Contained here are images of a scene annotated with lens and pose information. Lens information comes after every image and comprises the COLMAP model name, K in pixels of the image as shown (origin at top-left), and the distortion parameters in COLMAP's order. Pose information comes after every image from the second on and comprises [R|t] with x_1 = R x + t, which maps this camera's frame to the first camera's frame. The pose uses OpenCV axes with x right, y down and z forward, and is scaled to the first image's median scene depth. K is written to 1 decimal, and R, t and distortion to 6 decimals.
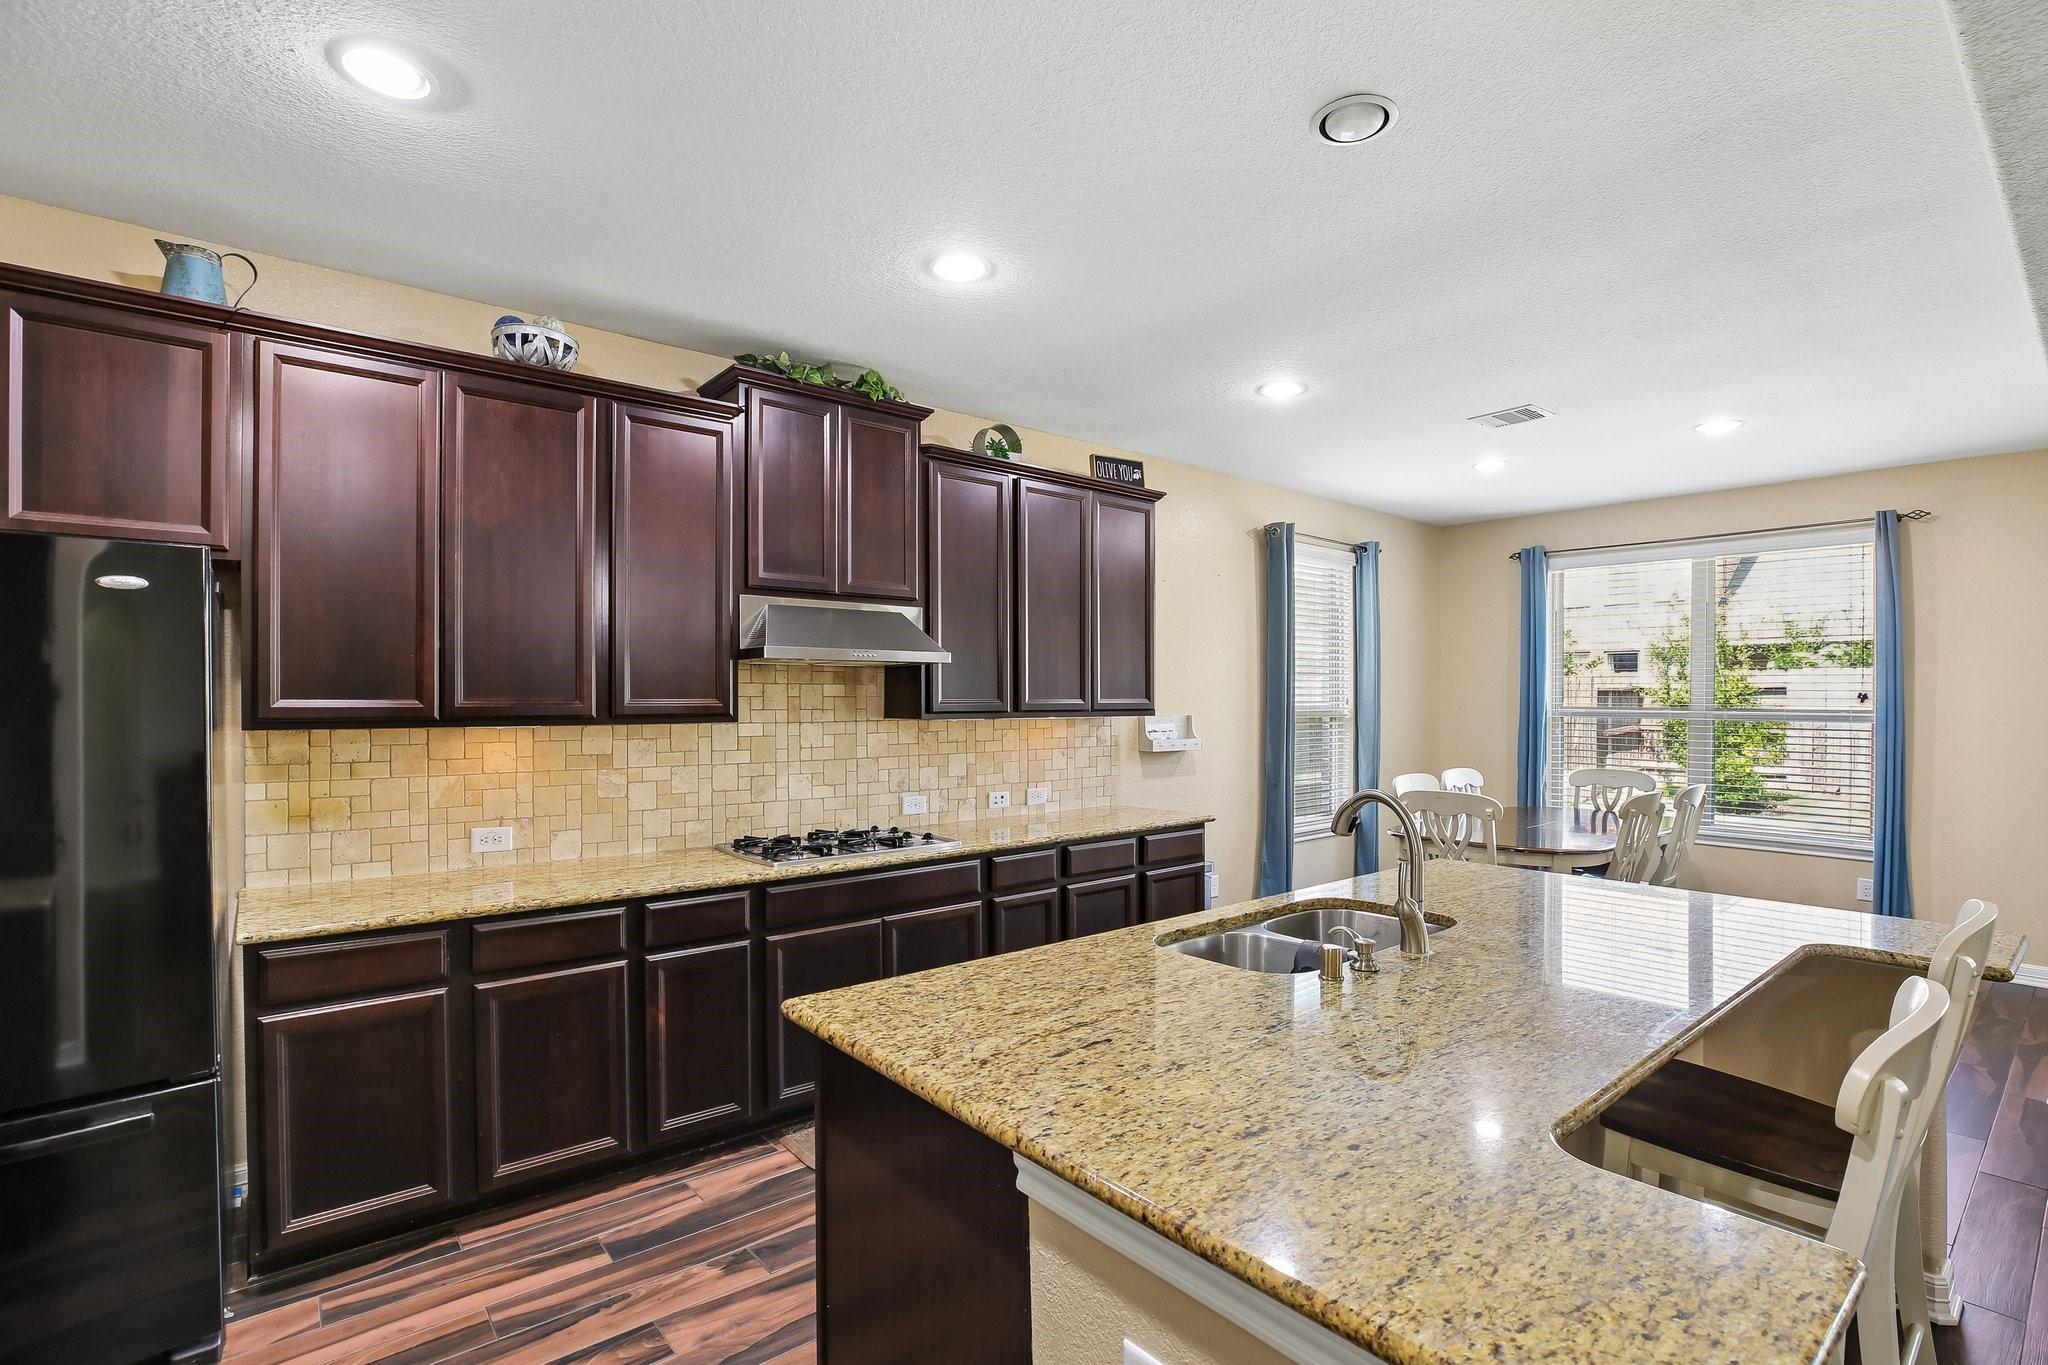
lens RADIAL K [[966.6, 0, 1031.7], [0, 966.6, 706.7], [0, 0, 1]] dist [-0.053328, 0.018656]
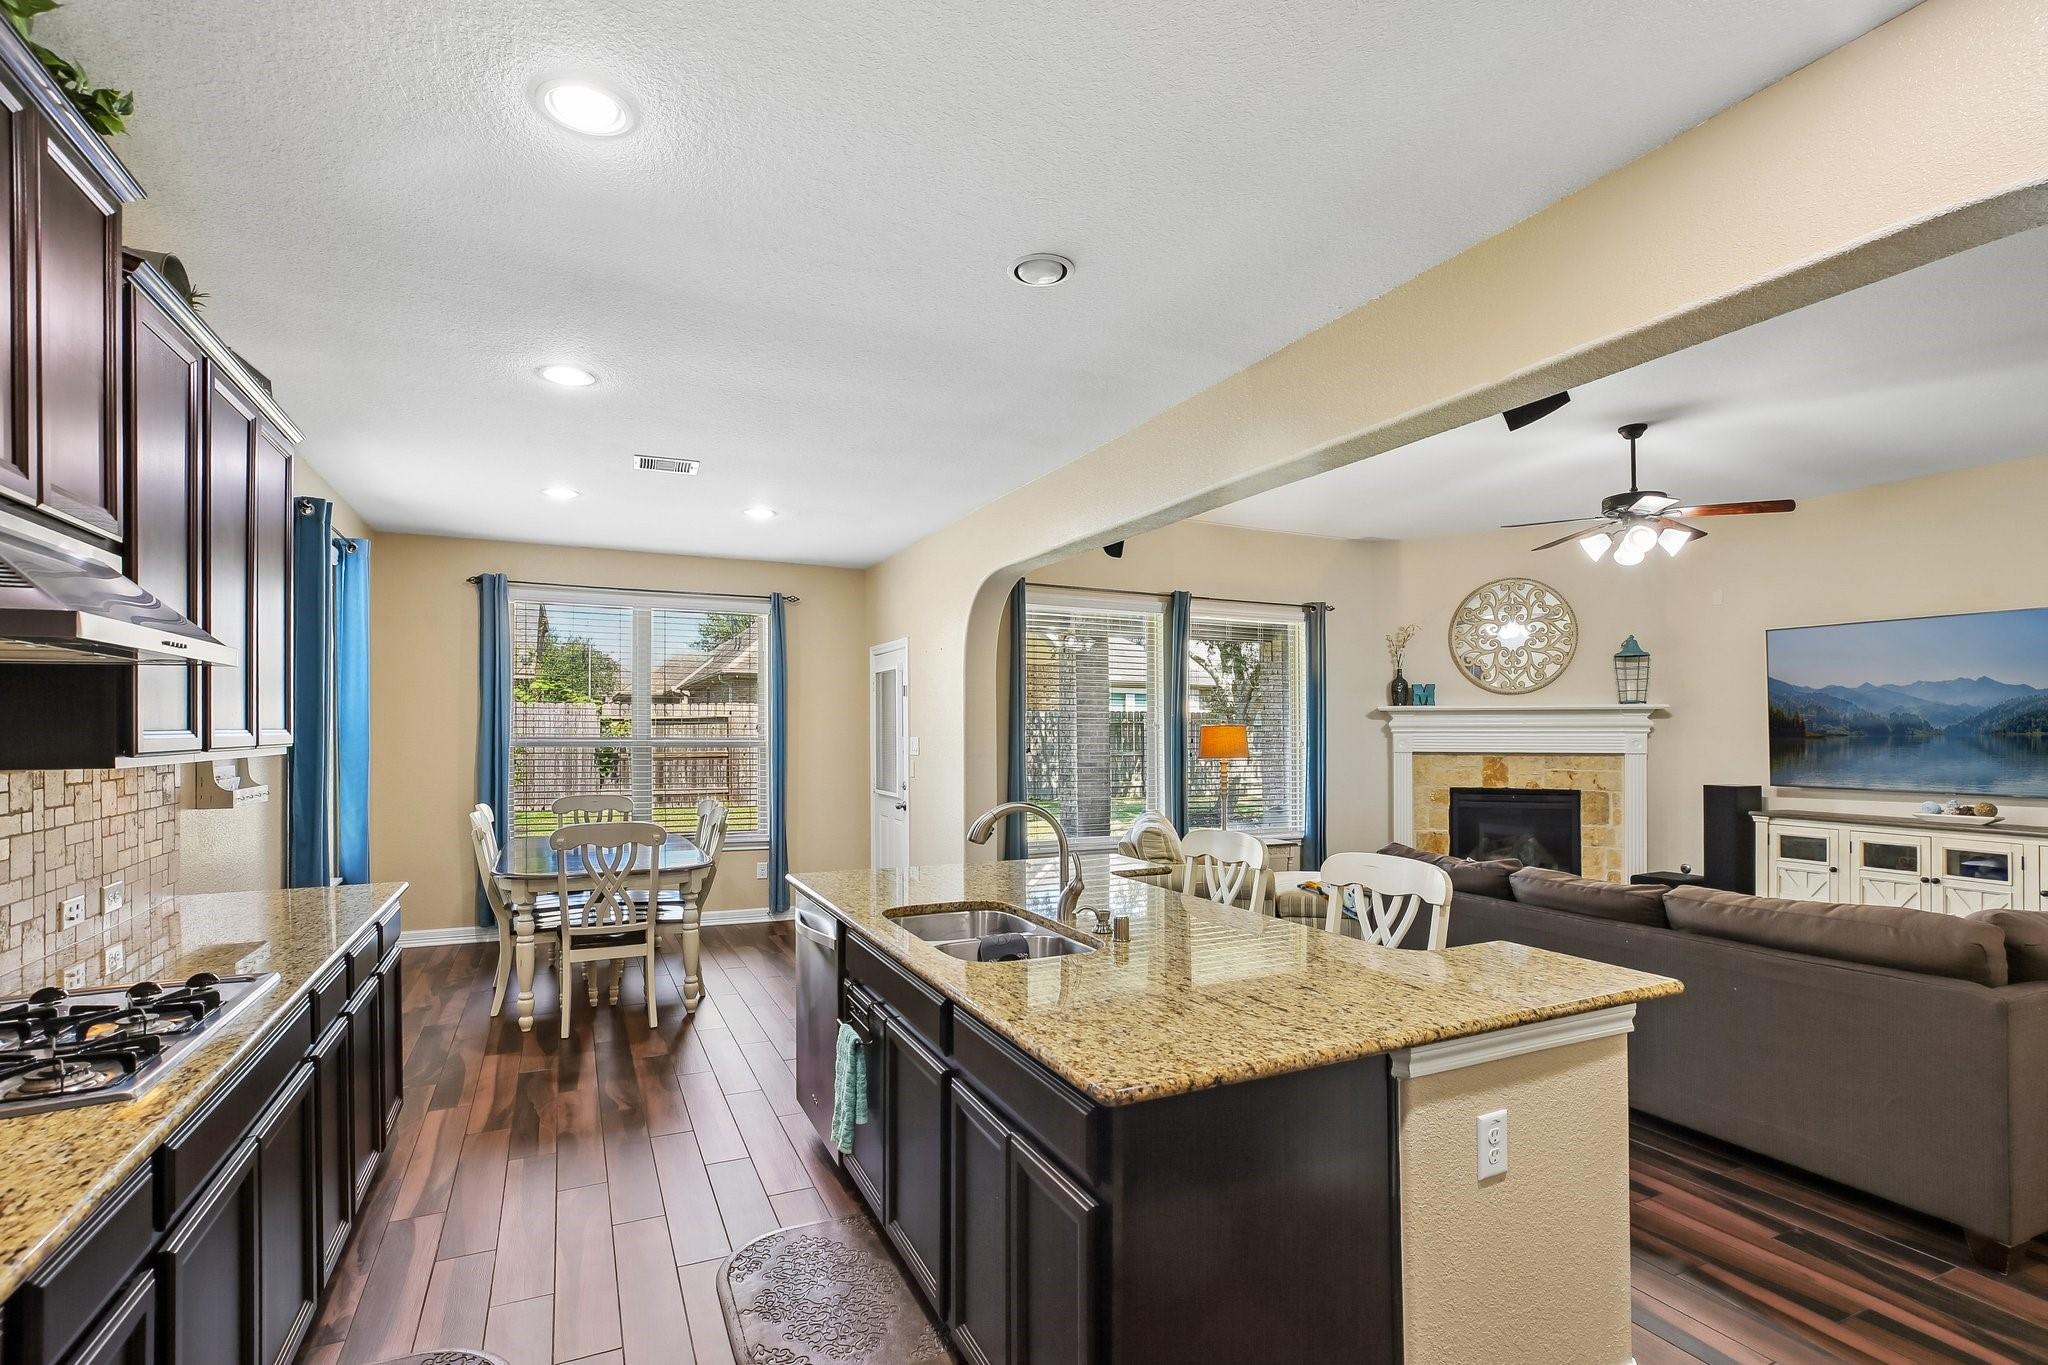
lens RADIAL K [[966.6, 0, 1031.7], [0, 966.6, 706.7], [0, 0, 1]] dist [-0.053328, 0.018656]
pose [[0.247478, 0.019350, 0.968700, -0.330225], [0.011446, 0.999672, -0.022892, -0.002622], [-0.968826, 0.016753, 0.247176, 0.258627]]
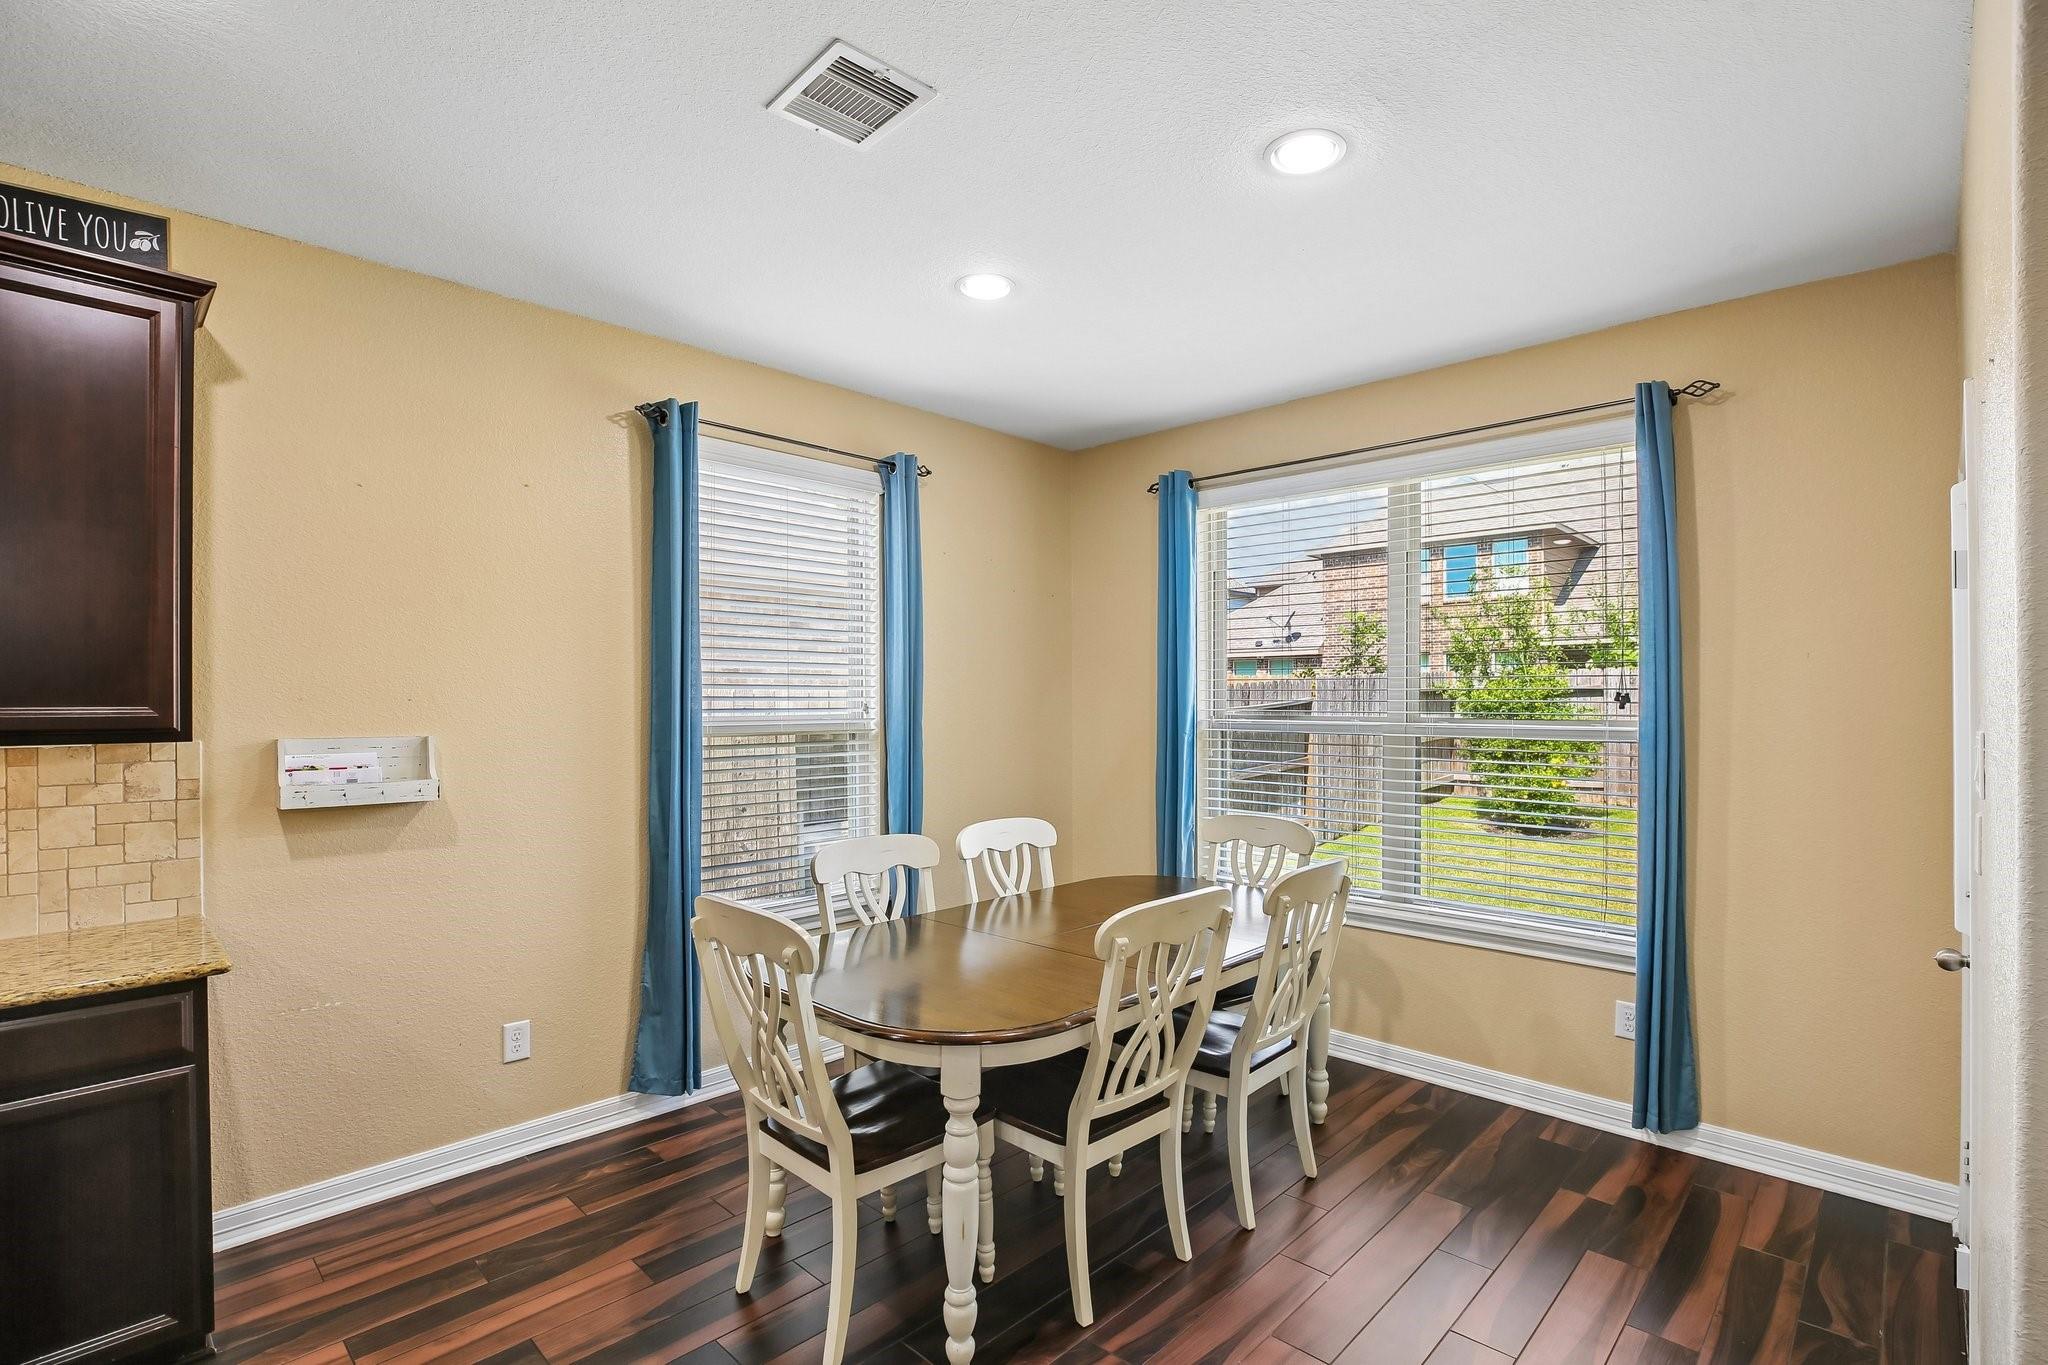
lens RADIAL K [[966.6, 0, 1031.7], [0, 966.6, 706.7], [0, 0, 1]] dist [-0.053328, 0.018656]
pose [[0.994046, -0.003836, 0.108891, 0.410179], [0.004317, 0.999982, -0.004173, -0.003819], [-0.108873, 0.004618, 0.994045, 0.403298]]
